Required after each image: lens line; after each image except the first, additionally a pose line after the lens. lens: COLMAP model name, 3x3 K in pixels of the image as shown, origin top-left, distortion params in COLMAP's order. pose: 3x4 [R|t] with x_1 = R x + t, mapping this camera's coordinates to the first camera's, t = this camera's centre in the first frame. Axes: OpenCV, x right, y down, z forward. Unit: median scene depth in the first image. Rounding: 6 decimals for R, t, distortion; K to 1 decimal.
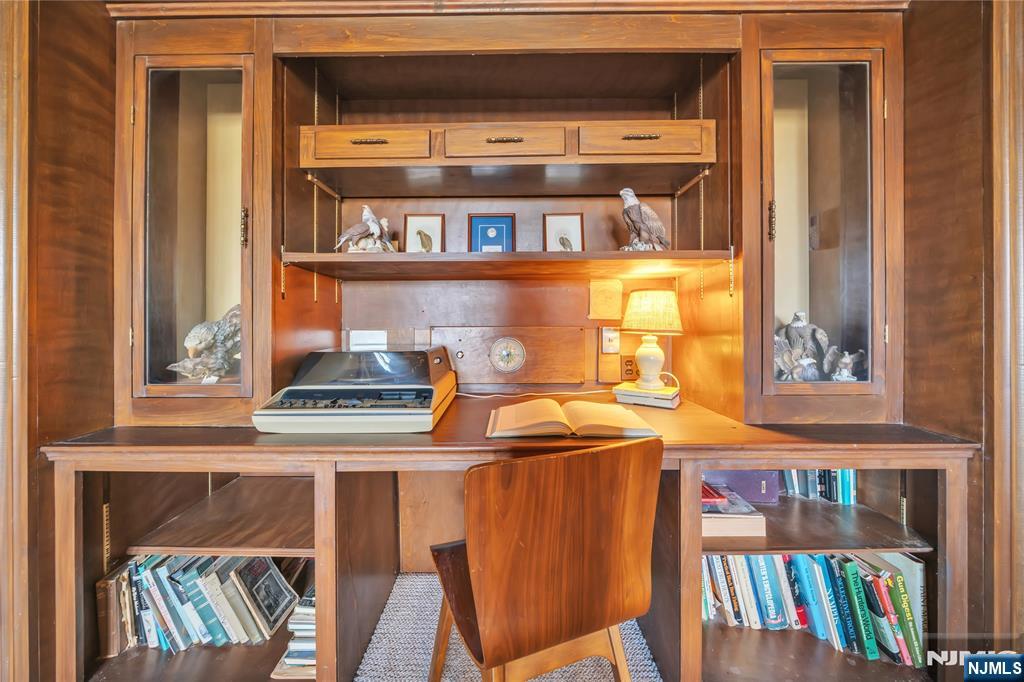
lens RADIAL K [[355.2, 0, 501.3], [0, 355.2, 320.2], [0, 0, 1]] dist [-0.002647, -0.000055]
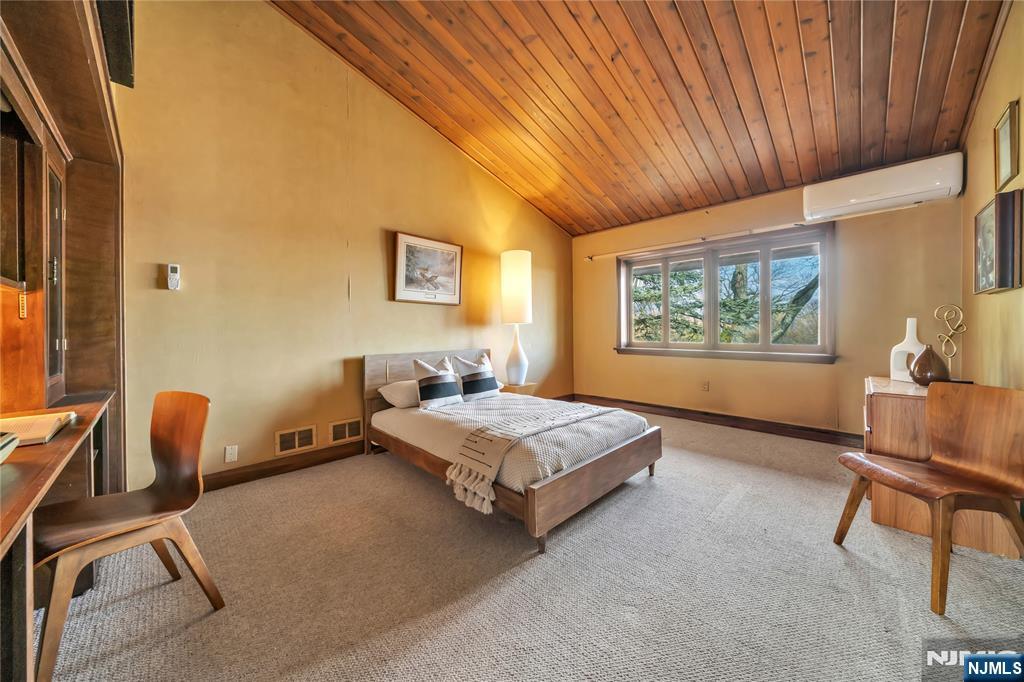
lens RADIAL K [[352.3, 0, 504.2], [0, 352.3, 327.0], [0, 0, 1]] dist [-0.006292, -0.000003]
pose [[-0.706299, 0.010865, 0.707831, -1.497389], [0.014482, 0.999895, -0.000898, -0.013664], [-0.707766, 0.009616, -0.706382, 0.627155]]
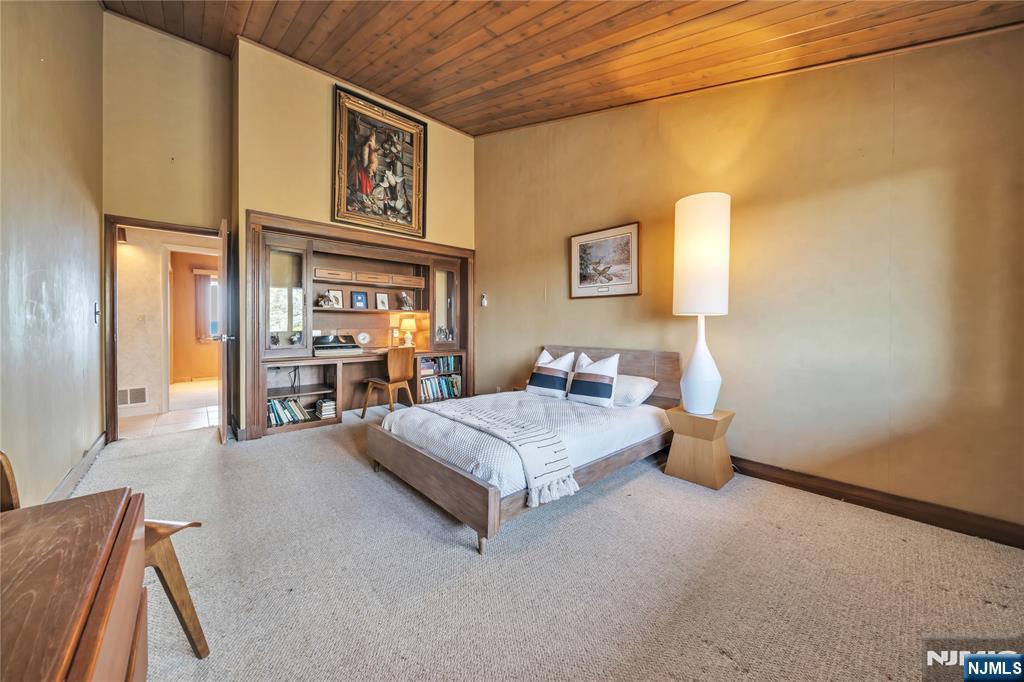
lens RADIAL K [[355.2, 0, 501.3], [0, 355.2, 320.2], [0, 0, 1]] dist [-0.002647, -0.000055]
pose [[0.746040, 0.015569, 0.665719, -1.468763], [0.003464, 0.999622, -0.027260, 0.037568], [-0.665892, 0.022643, 0.745704, -2.663387]]
